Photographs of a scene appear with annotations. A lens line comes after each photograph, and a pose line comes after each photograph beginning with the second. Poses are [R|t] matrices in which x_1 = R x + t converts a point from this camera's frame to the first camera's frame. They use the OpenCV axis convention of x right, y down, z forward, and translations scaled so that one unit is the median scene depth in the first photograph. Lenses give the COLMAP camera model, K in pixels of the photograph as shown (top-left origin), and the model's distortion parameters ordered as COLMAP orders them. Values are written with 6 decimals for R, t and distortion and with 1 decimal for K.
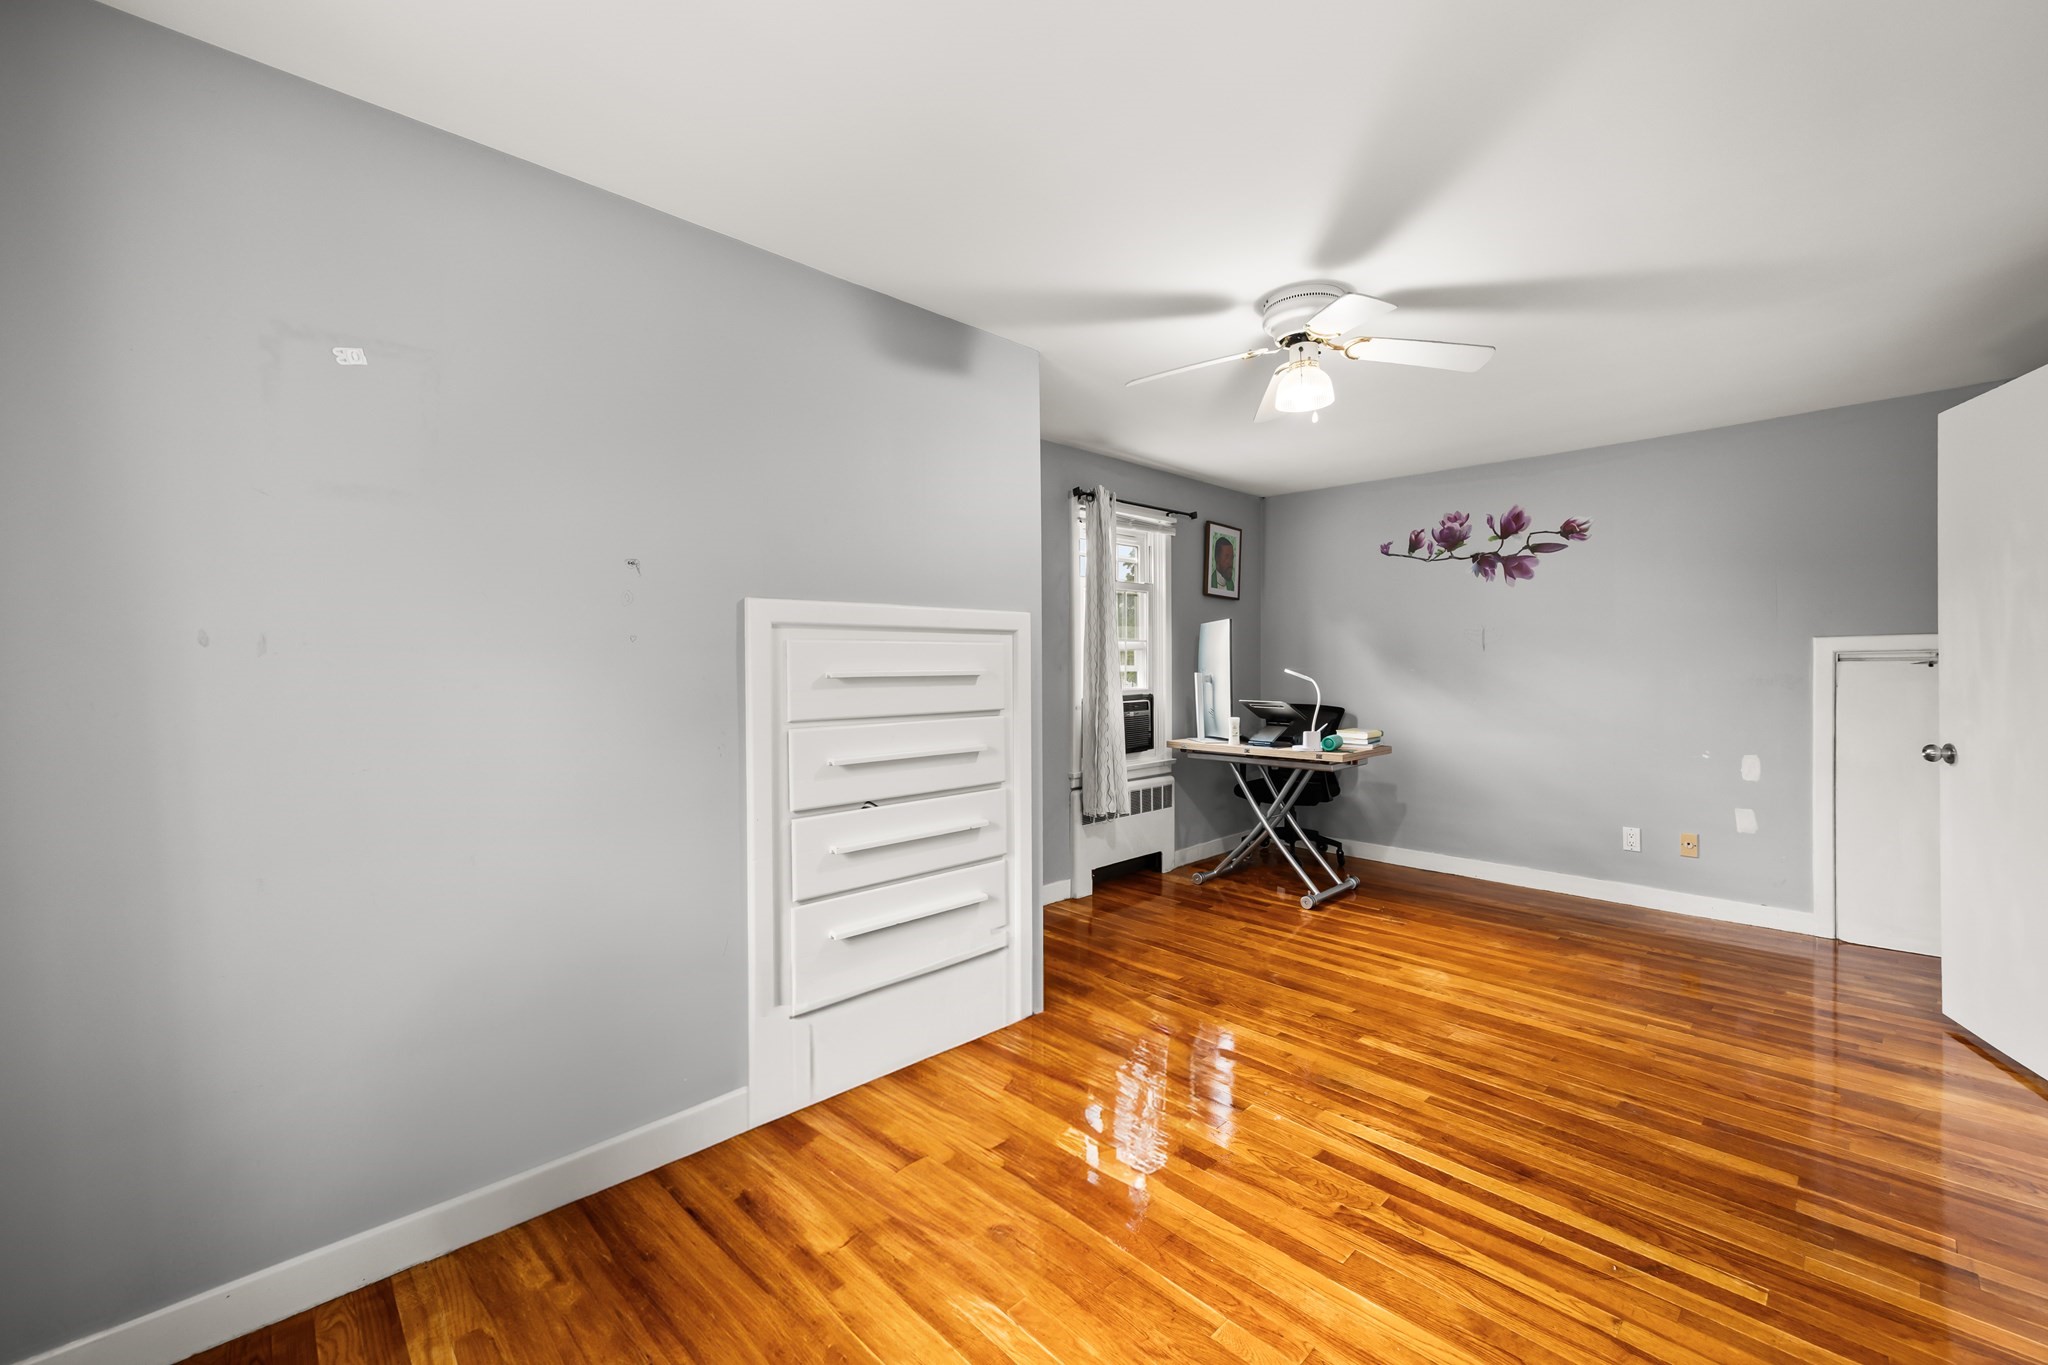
lens RADIAL K [[828.7, 0, 1018.7], [0, 828.7, 666.0], [0, 0, 1]] dist [0.003366, 0.000071]
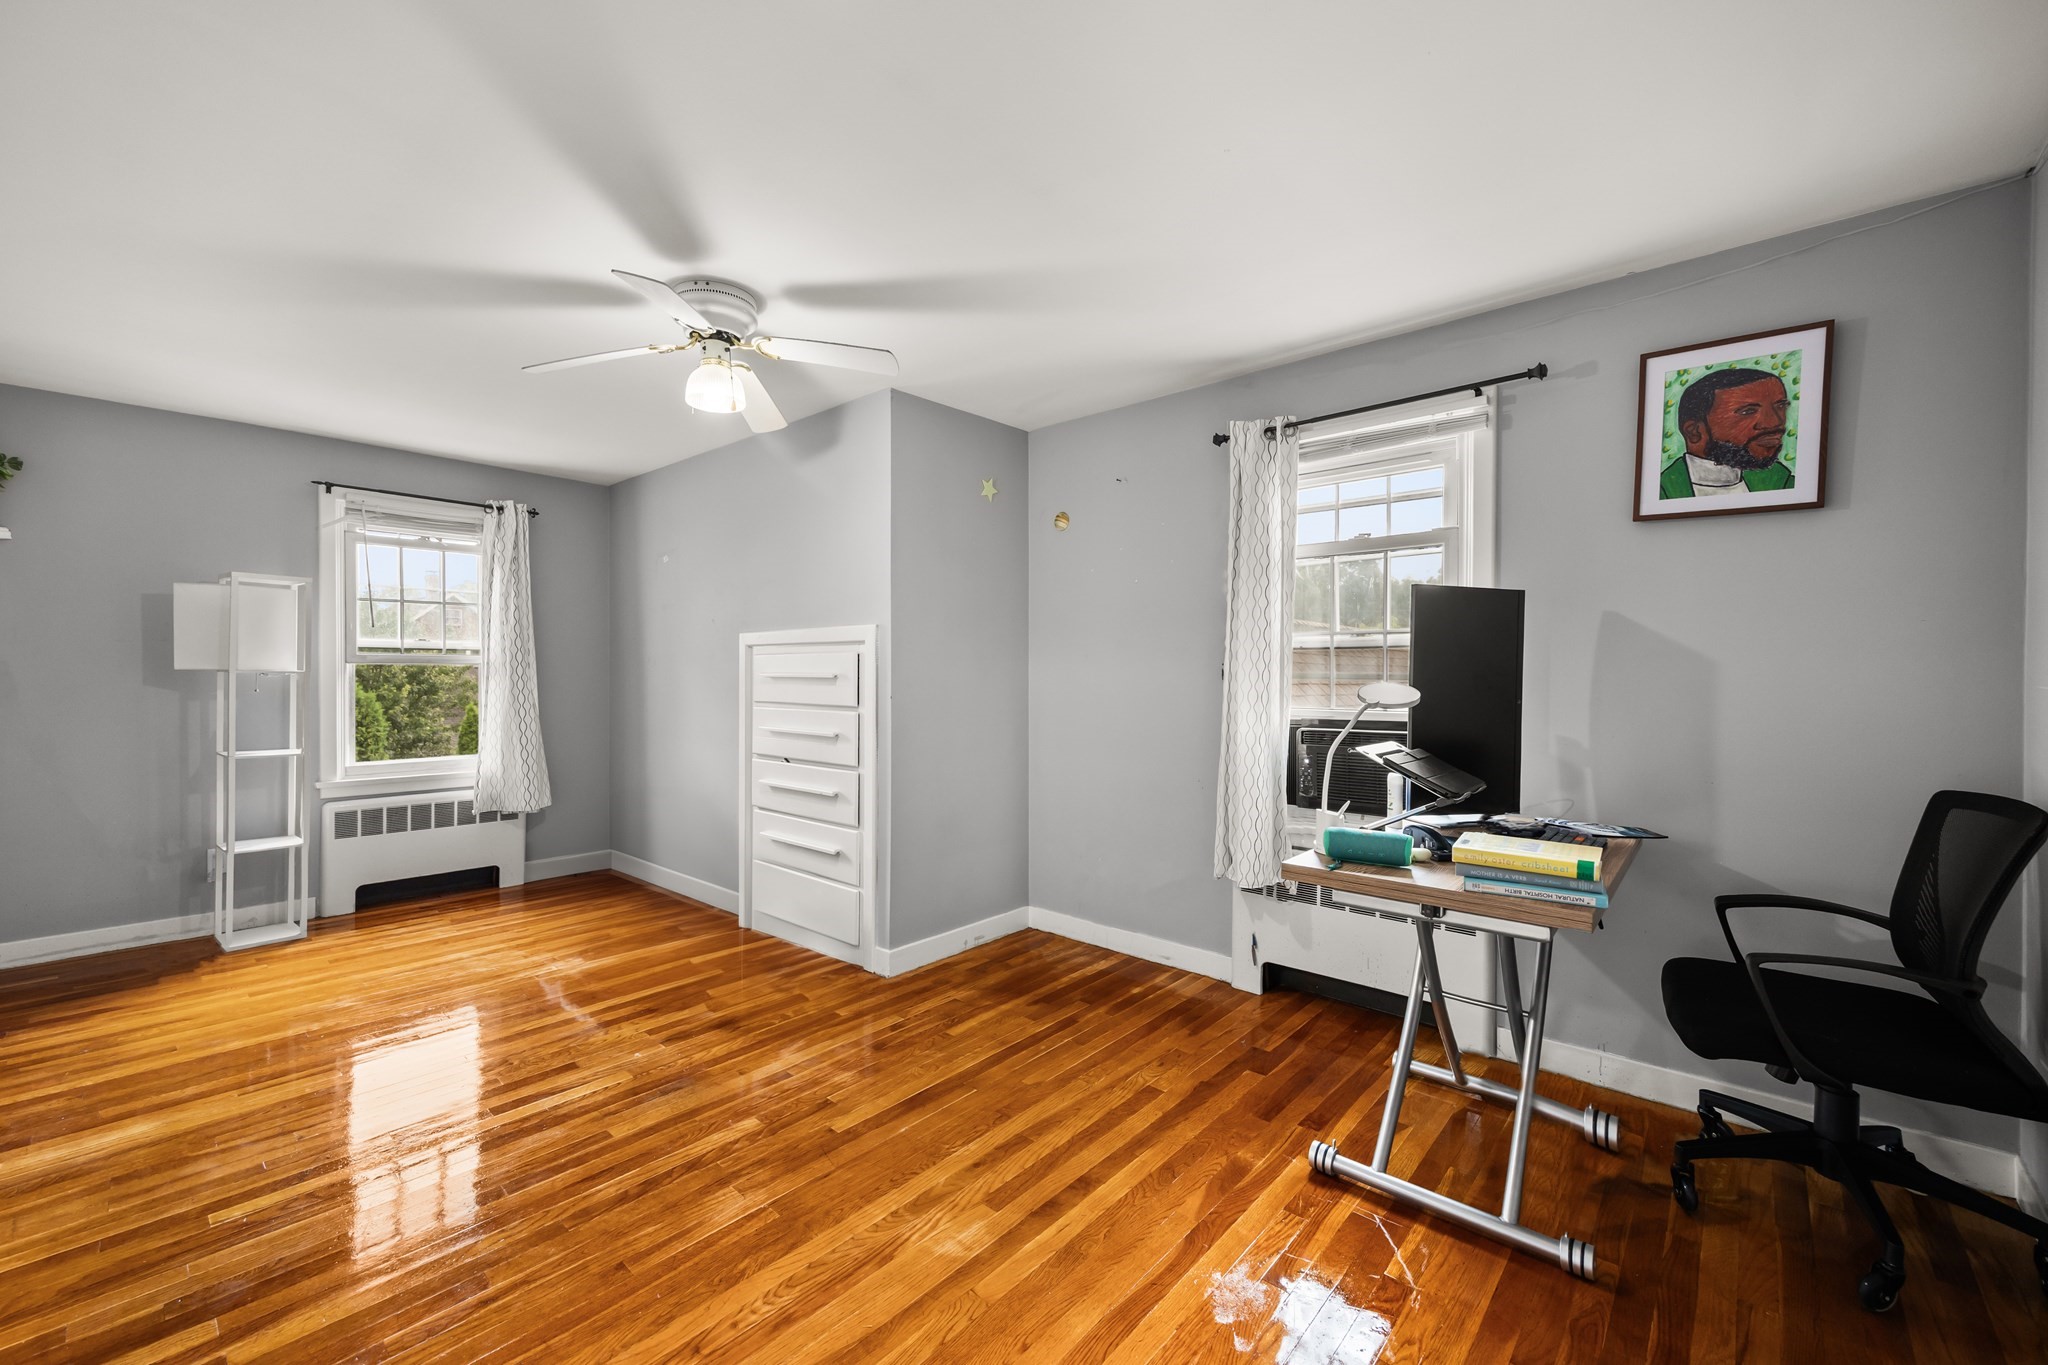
lens RADIAL K [[828.7, 0, 1018.7], [0, 828.7, 666.0], [0, 0, 1]] dist [0.003366, 0.000071]
pose [[0.073297, -0.002782, -0.997306, 1.050049], [-0.004593, 0.999985, -0.003127, -0.002553], [0.997300, 0.004810, 0.073283, 0.999629]]
